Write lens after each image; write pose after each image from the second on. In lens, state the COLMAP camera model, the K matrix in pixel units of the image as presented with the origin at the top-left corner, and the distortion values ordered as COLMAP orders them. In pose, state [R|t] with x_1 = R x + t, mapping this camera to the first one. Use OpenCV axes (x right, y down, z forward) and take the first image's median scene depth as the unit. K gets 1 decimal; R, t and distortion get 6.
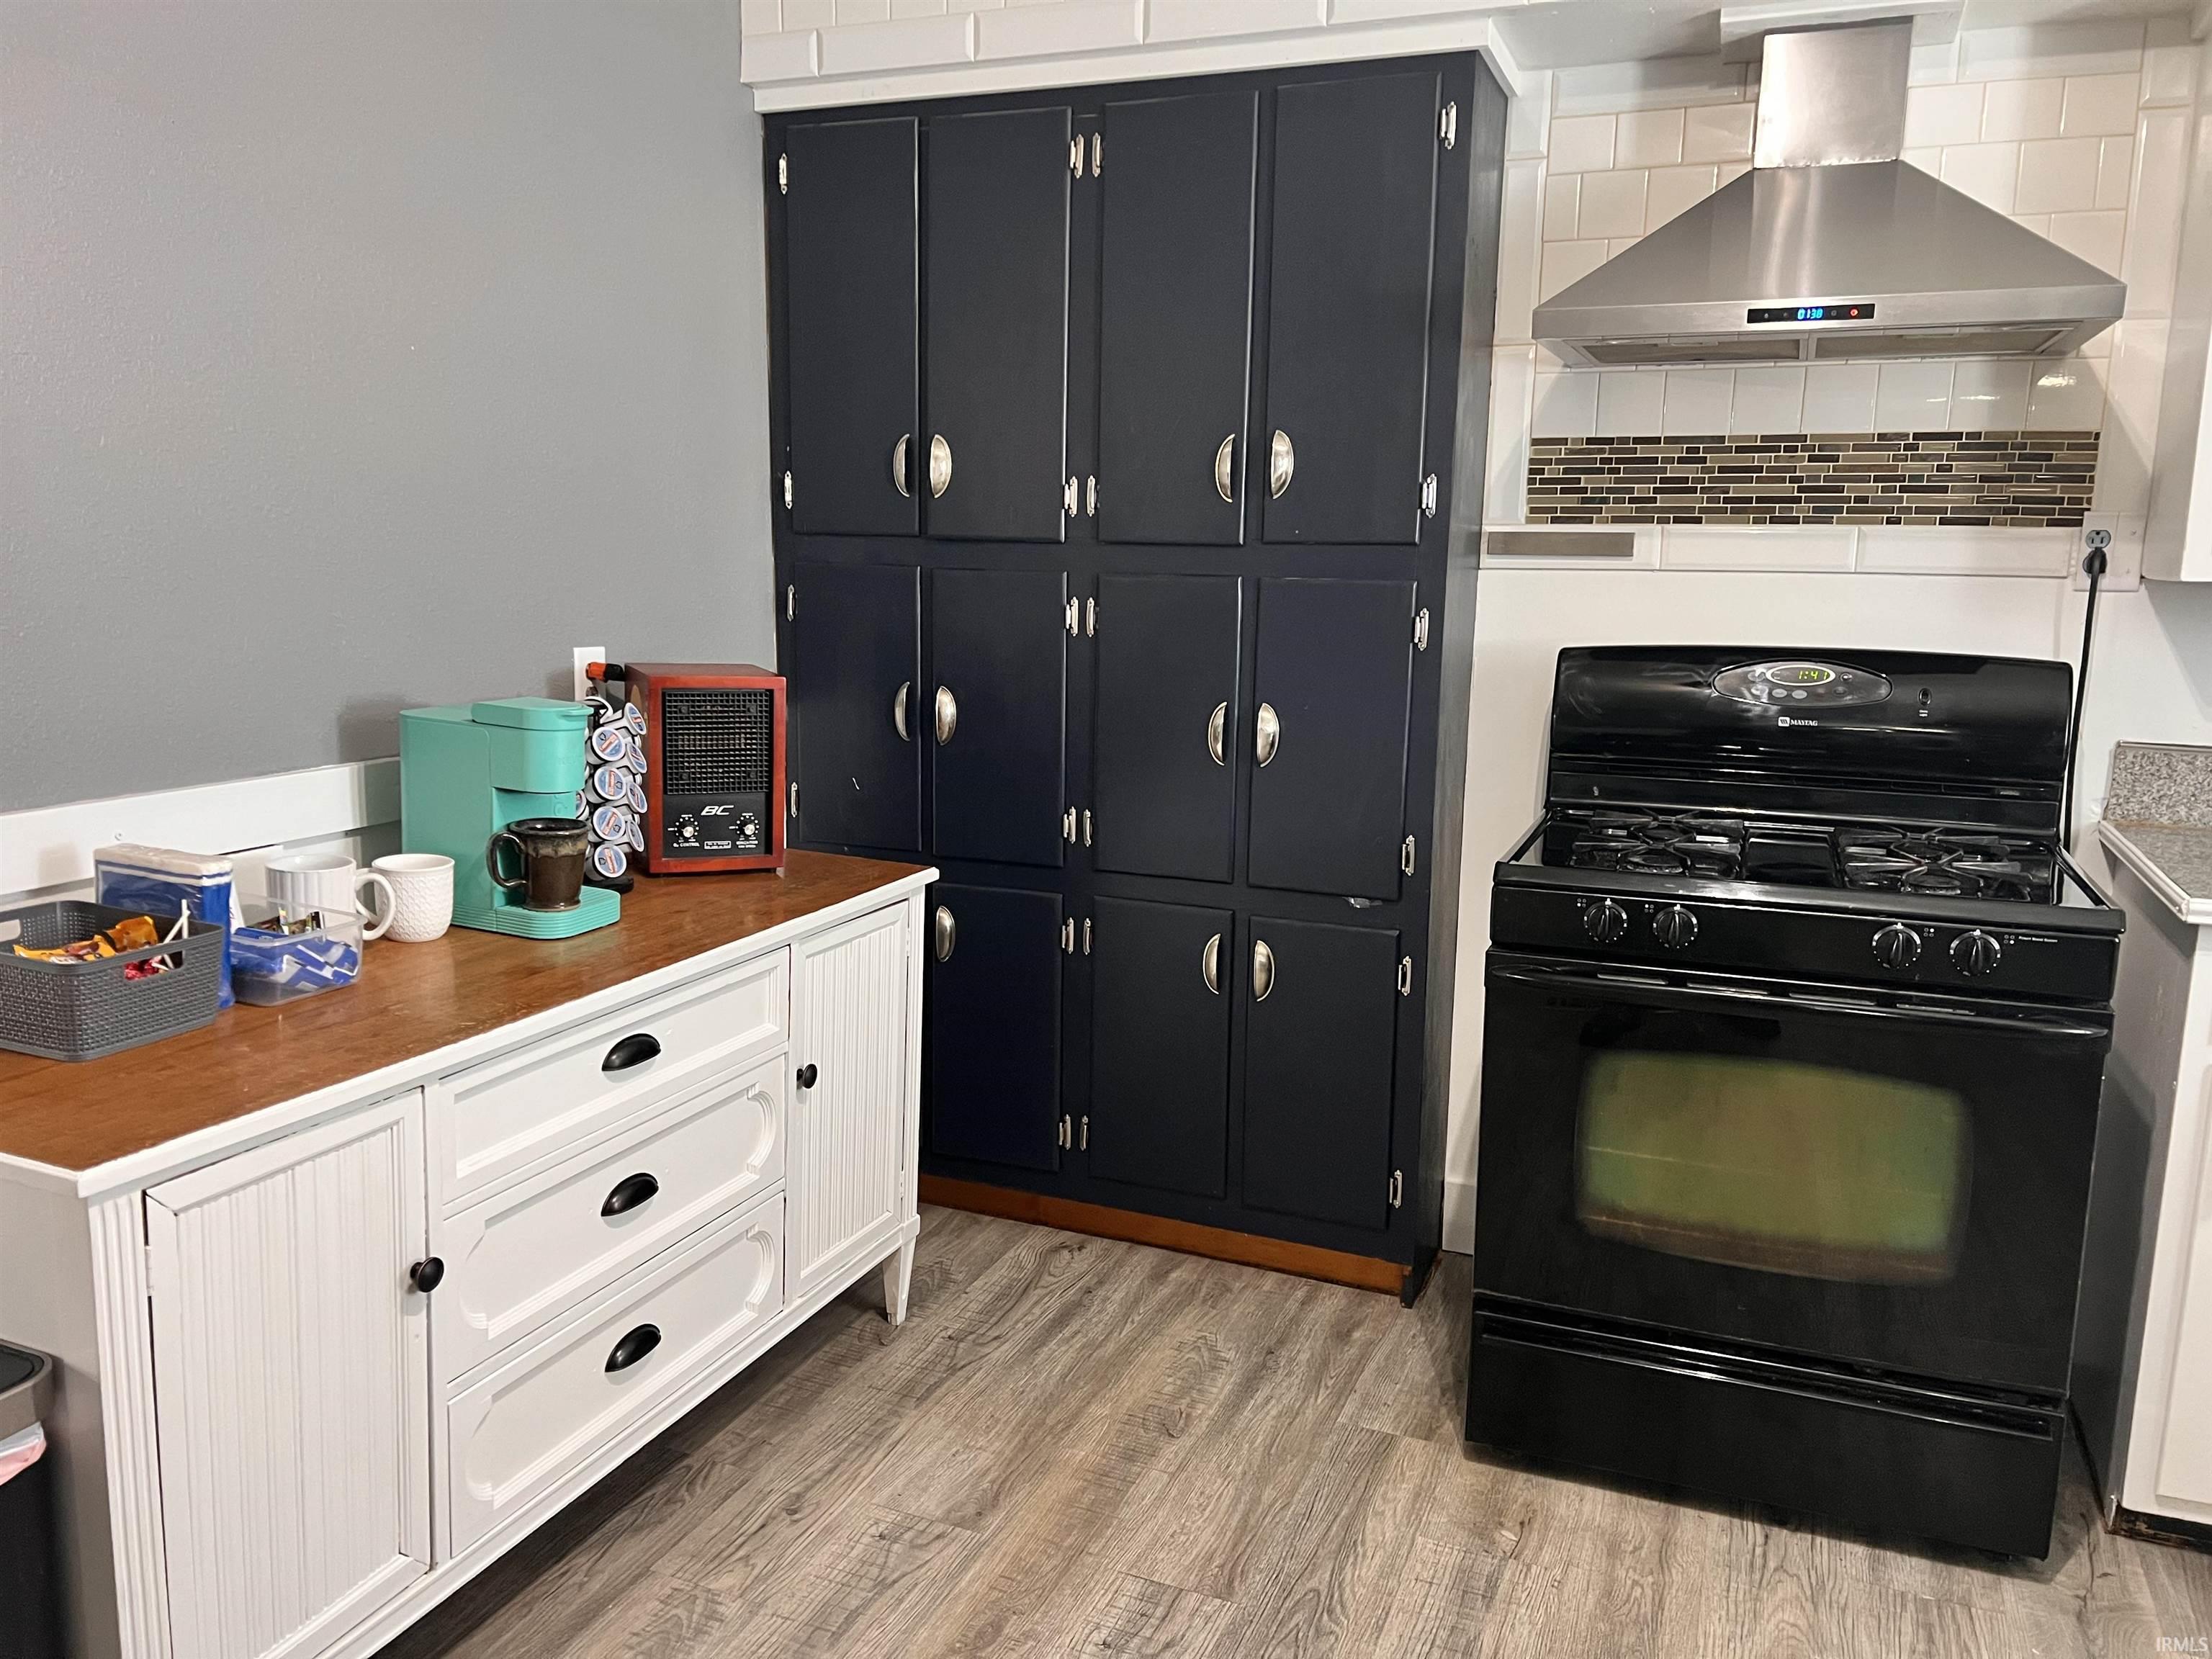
lens RADIAL K [[1665.0, 0, 1096.1], [0, 1665.0, 833.7], [0, 0, 1]] dist [0.043520, -0.046939]
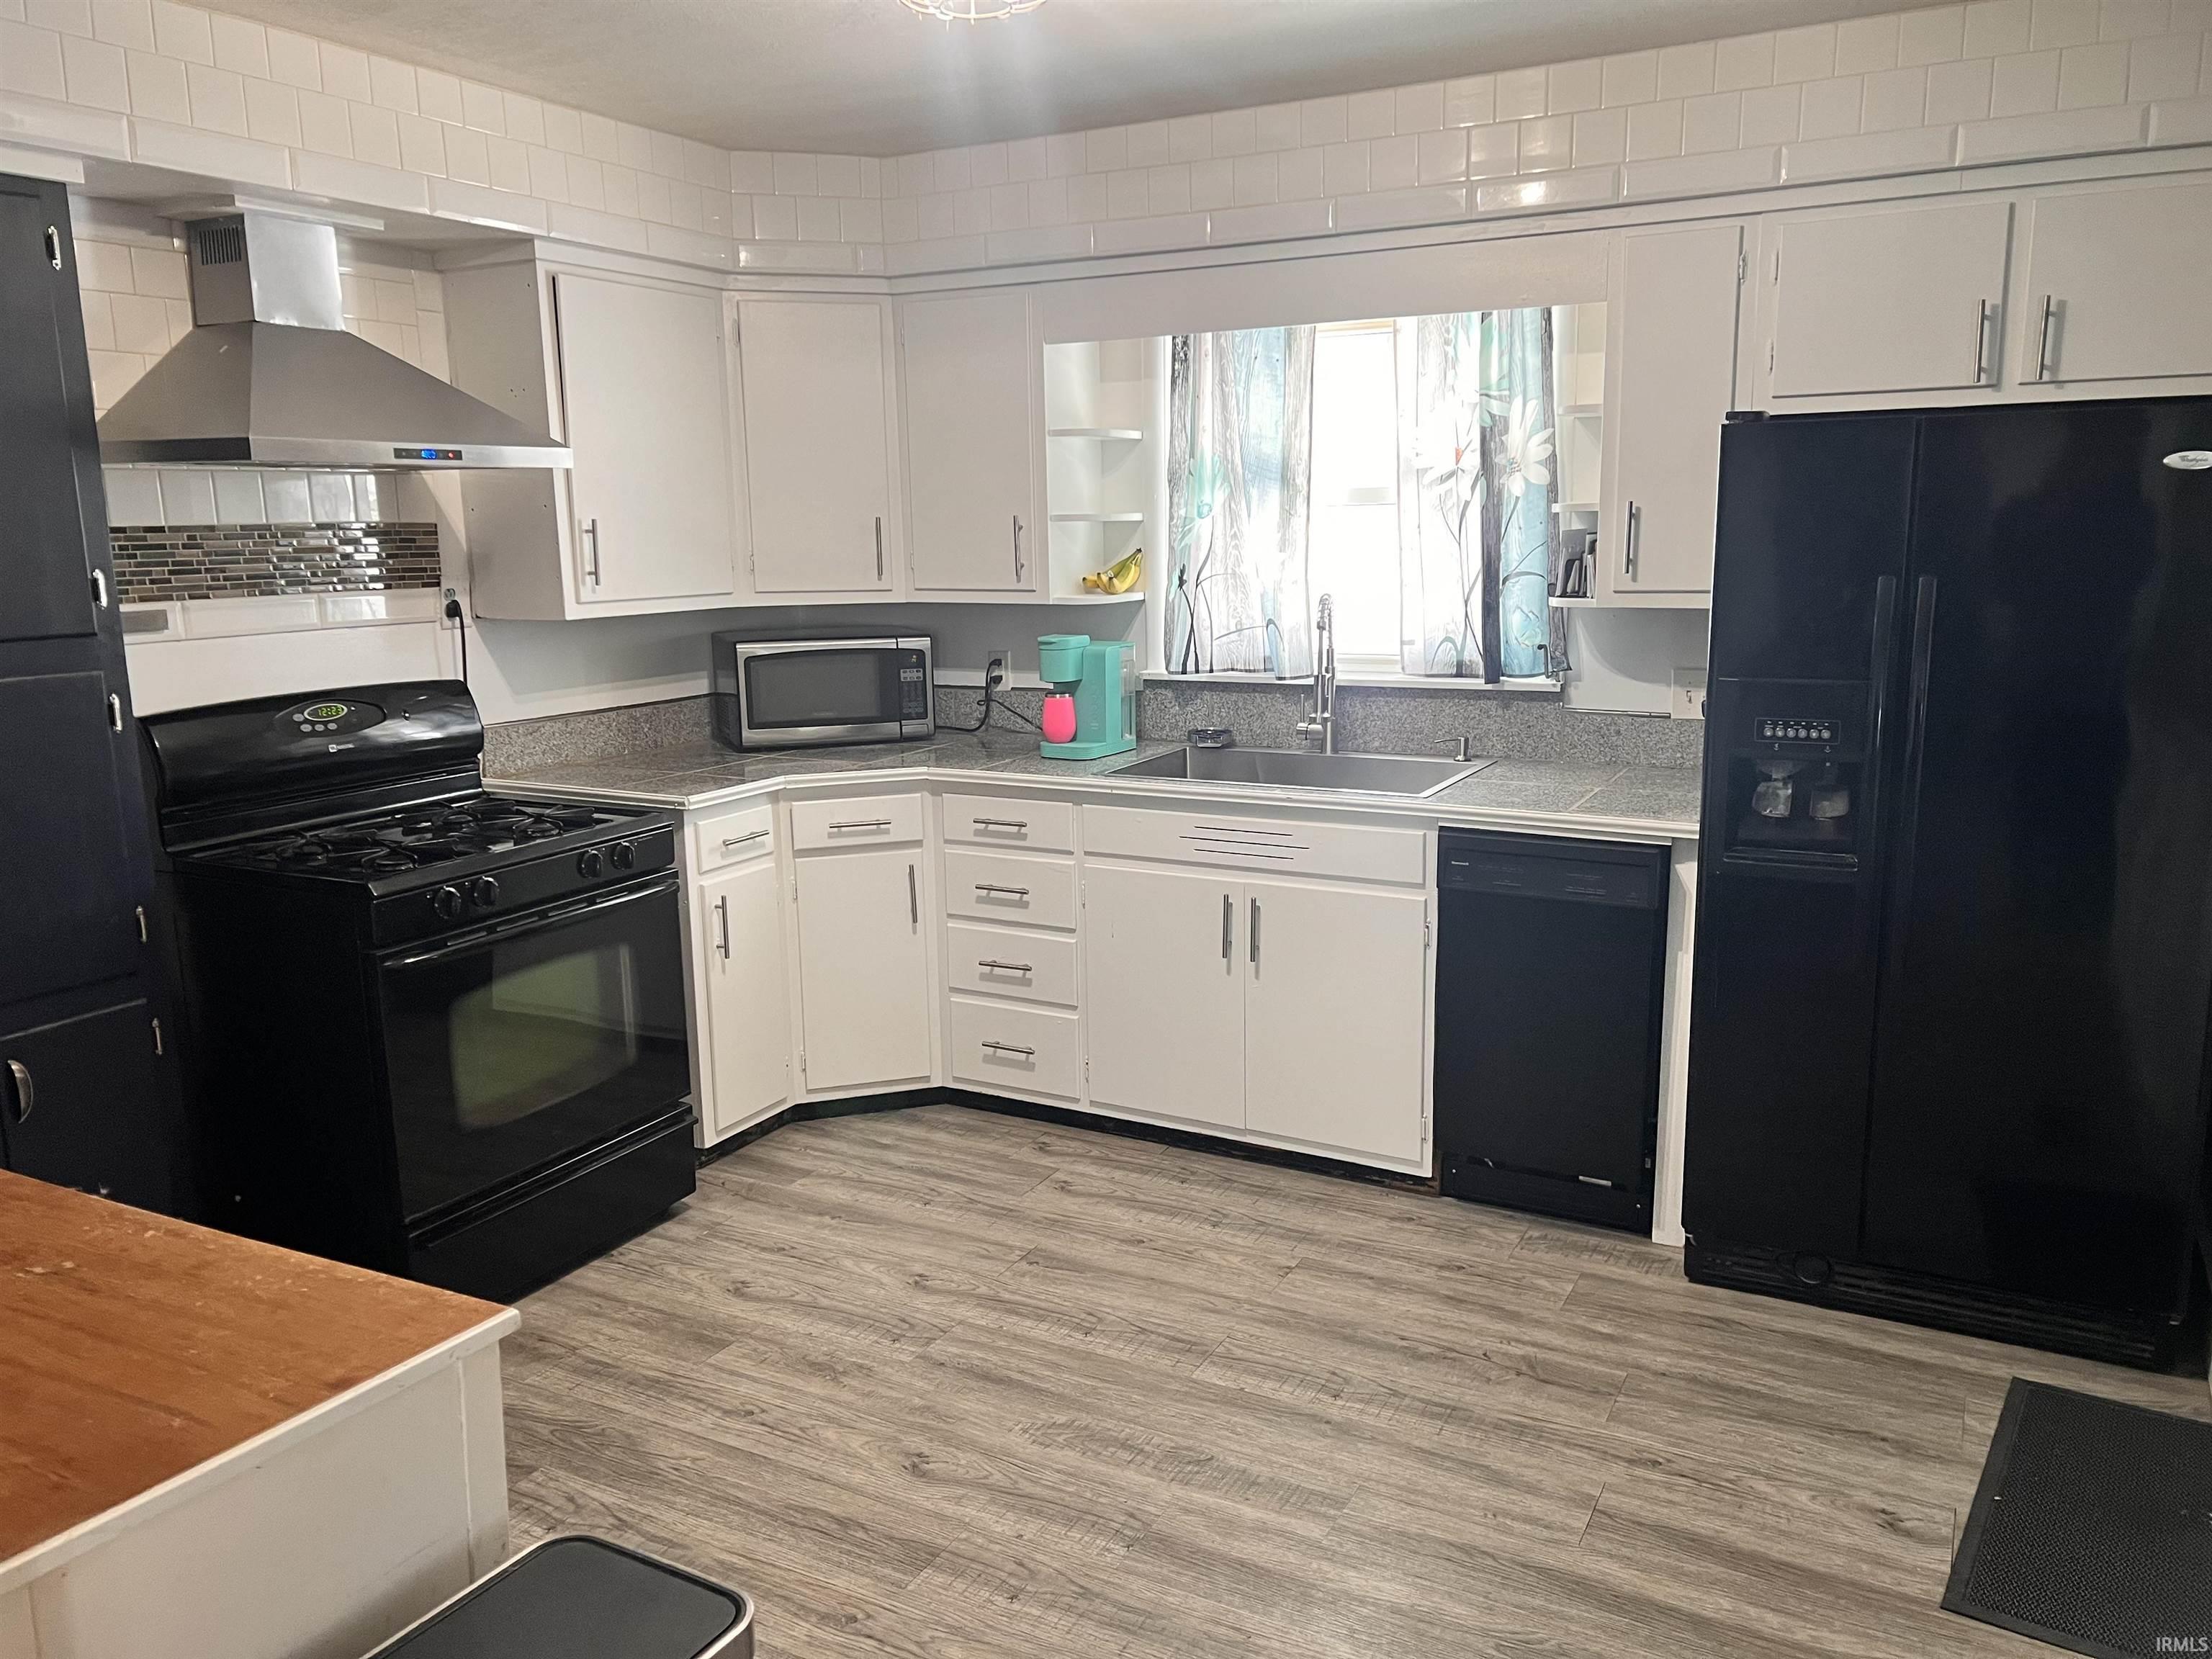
lens RADIAL K [[1665.0, 0, 1101.6], [0, 1665.0, 825.0], [0, 0, 1]] dist [0.043520, -0.046939]
pose [[0.098482, -0.198429, 0.975155, -0.801662], [0.190958, 0.965476, 0.177175, -0.124785], [-0.976645, 0.168765, 0.132973, 0.258736]]
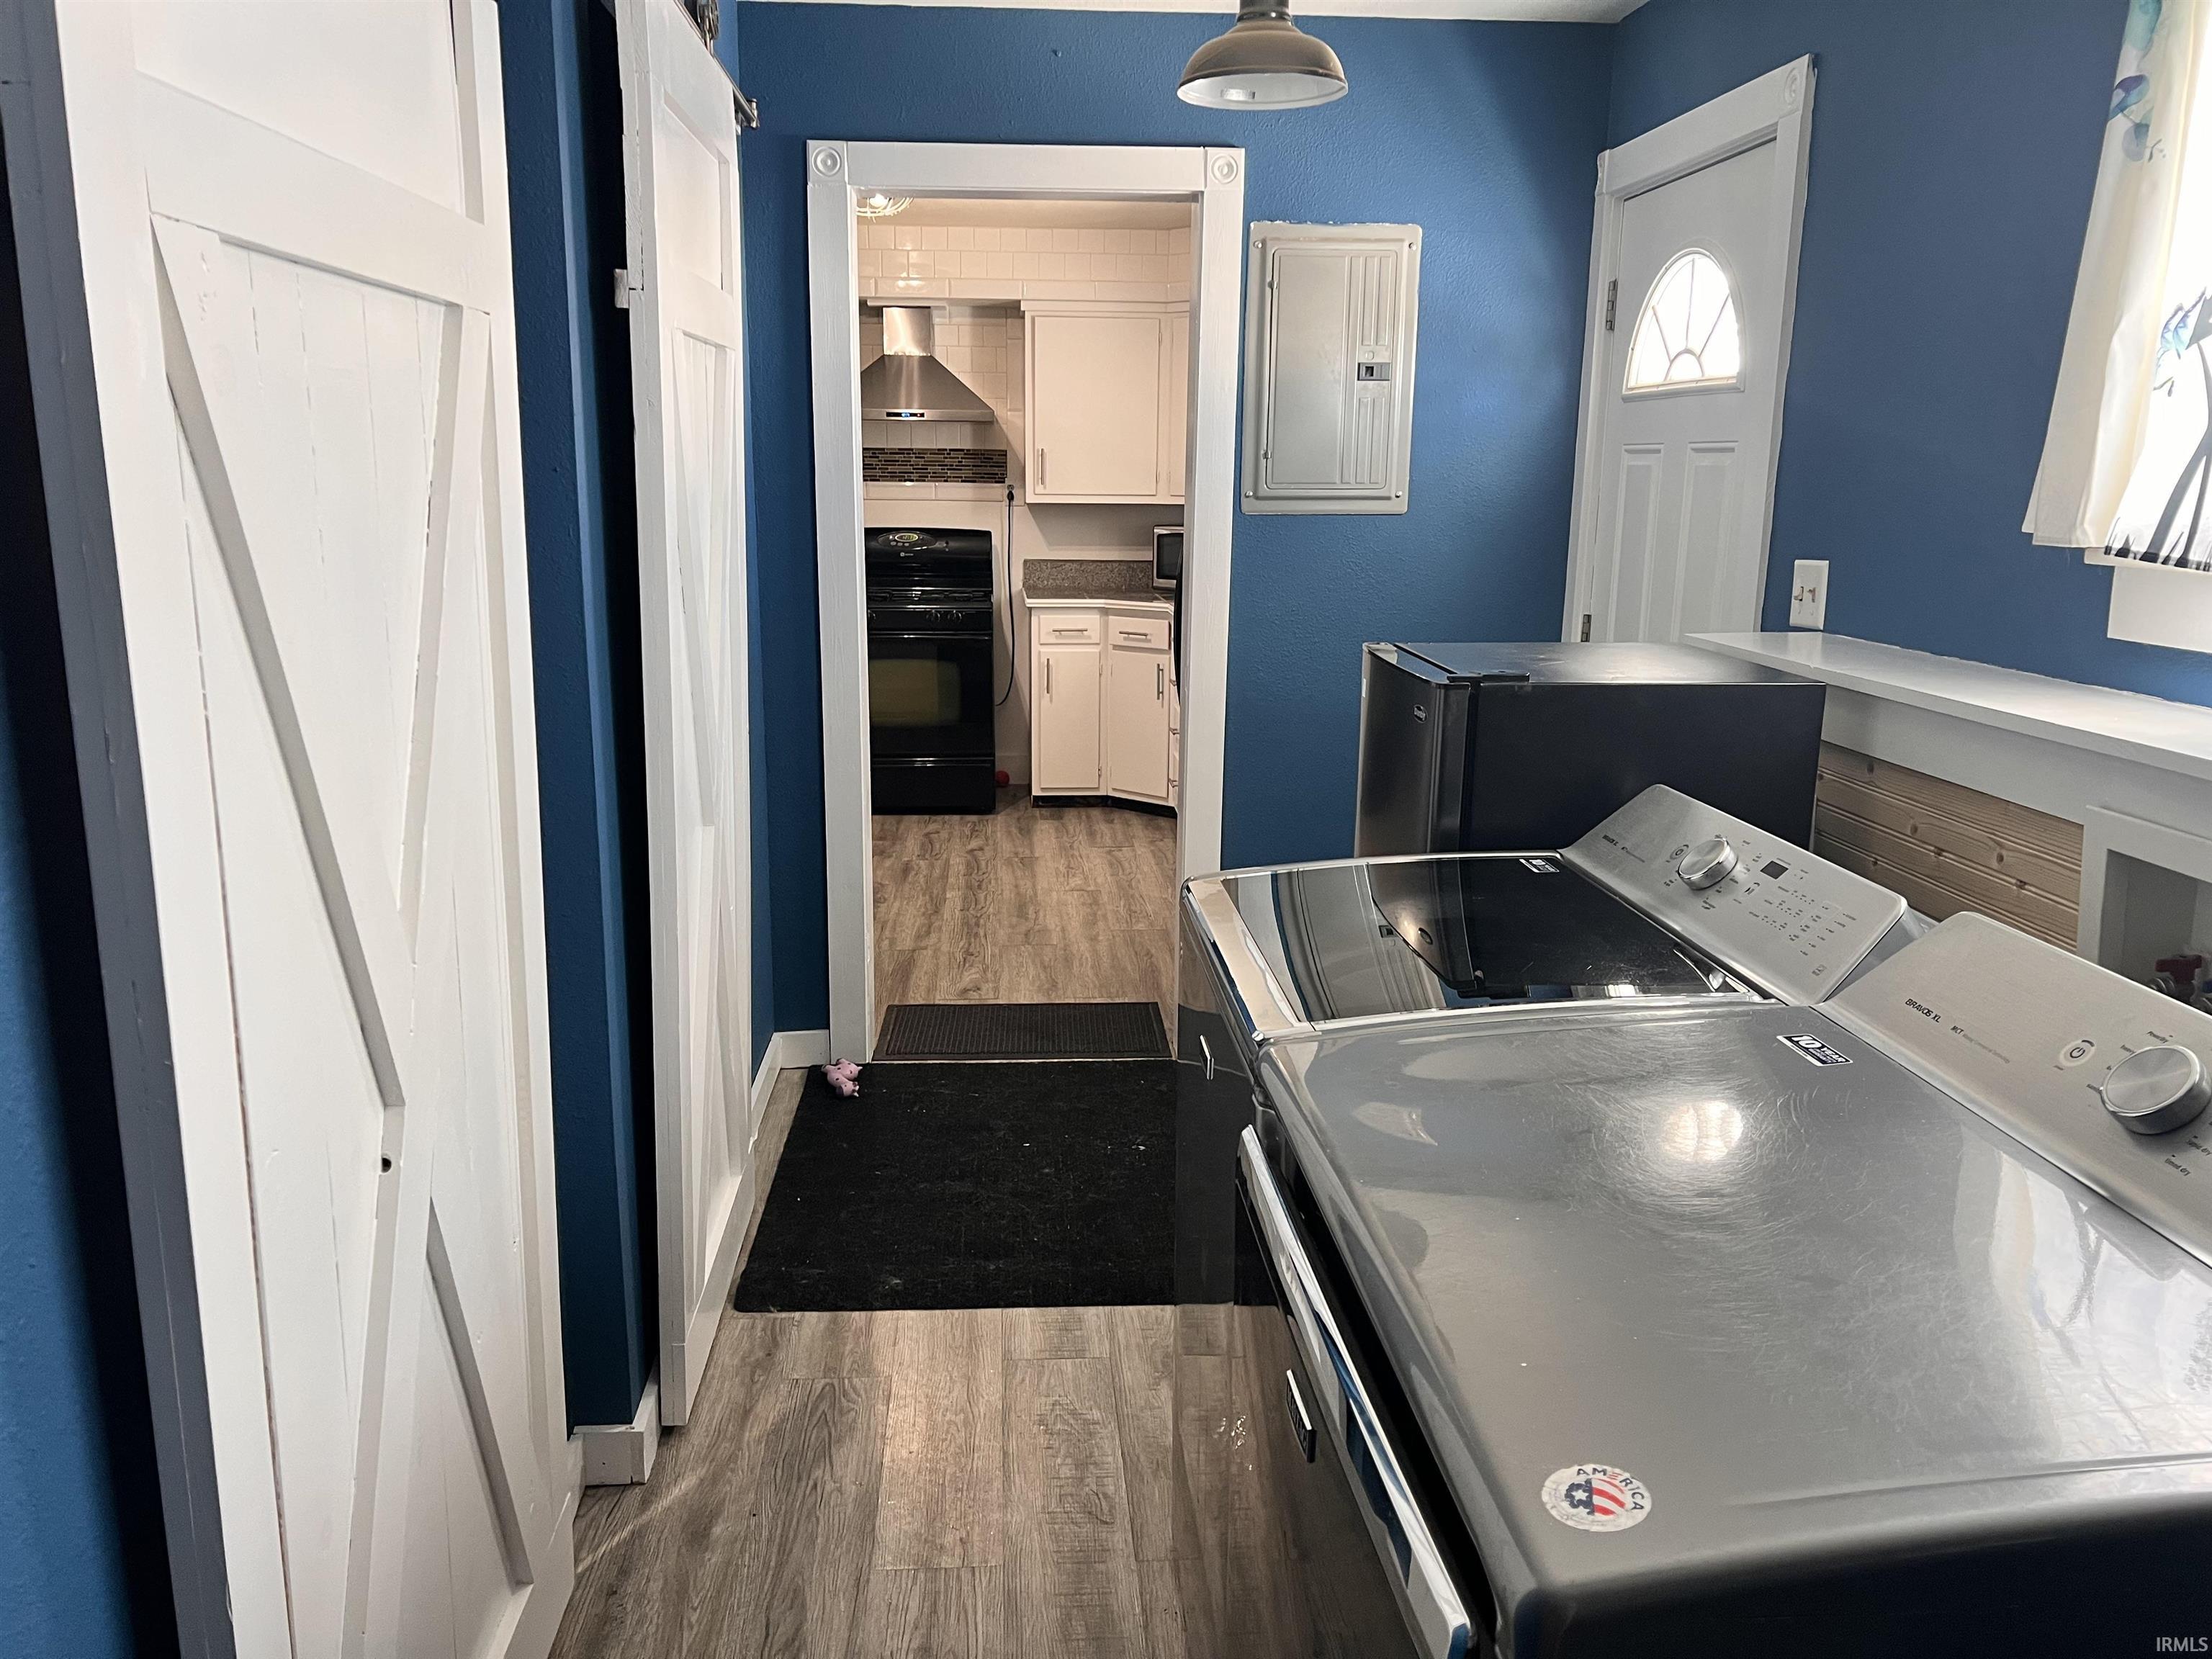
lens RADIAL K [[1665.0, 0, 1145.2], [0, 1665.0, 874.4], [0, 0, 1]] dist [0.043520, -0.046939]
pose [[0.884727, -0.113949, 0.451967, -0.546644], [0.079988, 0.992389, 0.093623, 0.223725], [-0.459195, -0.046679, 0.887108, -1.608715]]
